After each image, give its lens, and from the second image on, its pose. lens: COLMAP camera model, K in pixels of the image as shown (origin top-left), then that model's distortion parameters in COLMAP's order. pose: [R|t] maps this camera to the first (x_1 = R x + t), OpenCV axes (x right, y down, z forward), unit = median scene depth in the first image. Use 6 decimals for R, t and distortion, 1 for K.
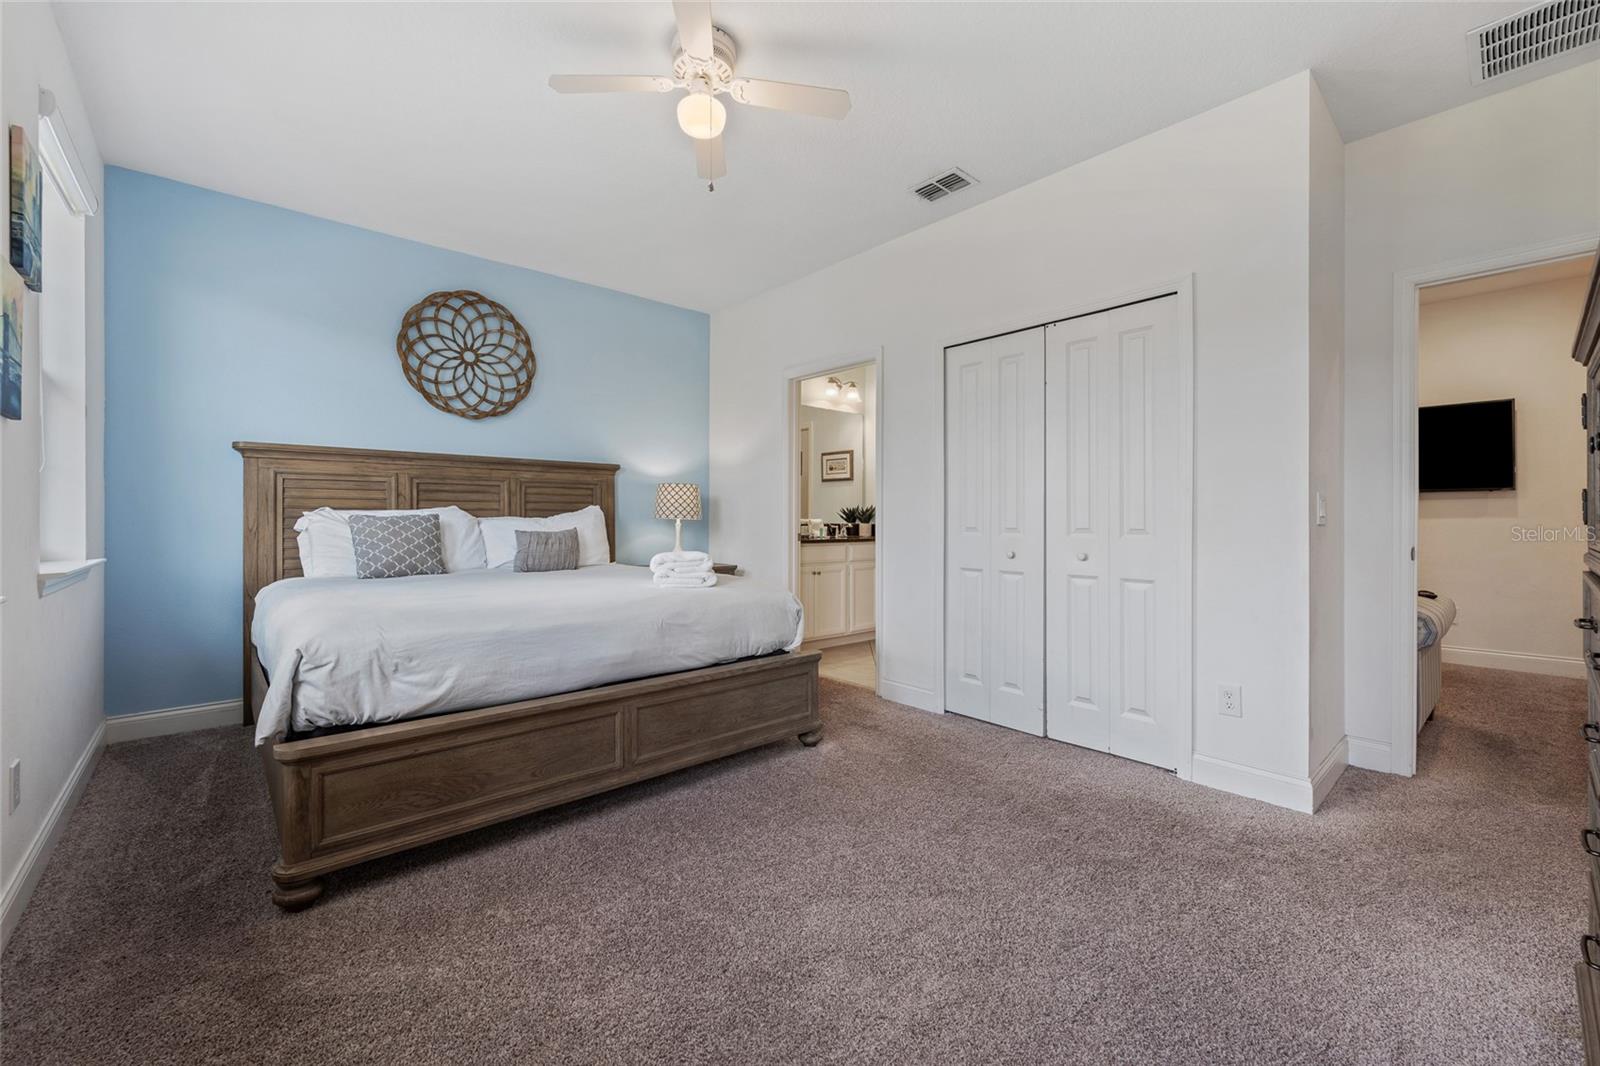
lens RADIAL K [[651.7, 0, 801.3], [0, 651.7, 526.8], [0, 0, 1]] dist [0.000033, 0.000088]
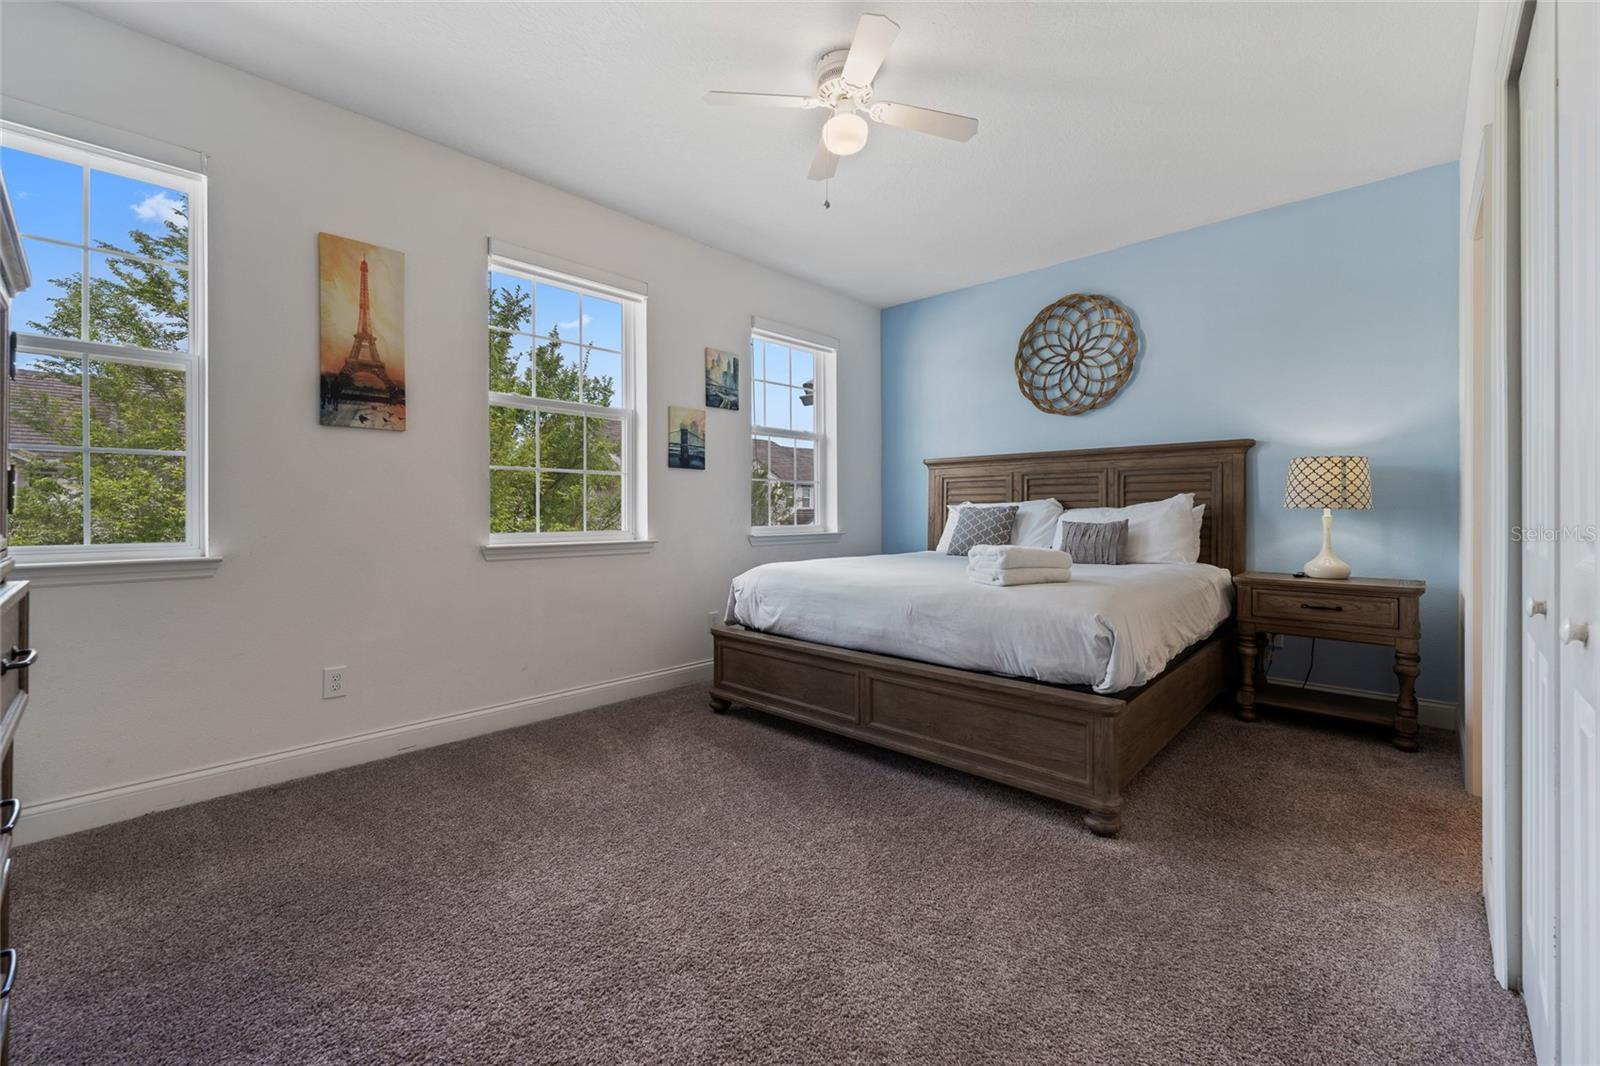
lens RADIAL K [[651.7, 0, 796.1], [0, 651.7, 520.5], [0, 0, 1]] dist [0.000033, 0.000088]
pose [[0.089489, 0.014436, -0.995883, 0.517808], [-0.010530, 0.999853, 0.013548, -0.004342], [0.995932, 0.009275, 0.089628, 0.467085]]
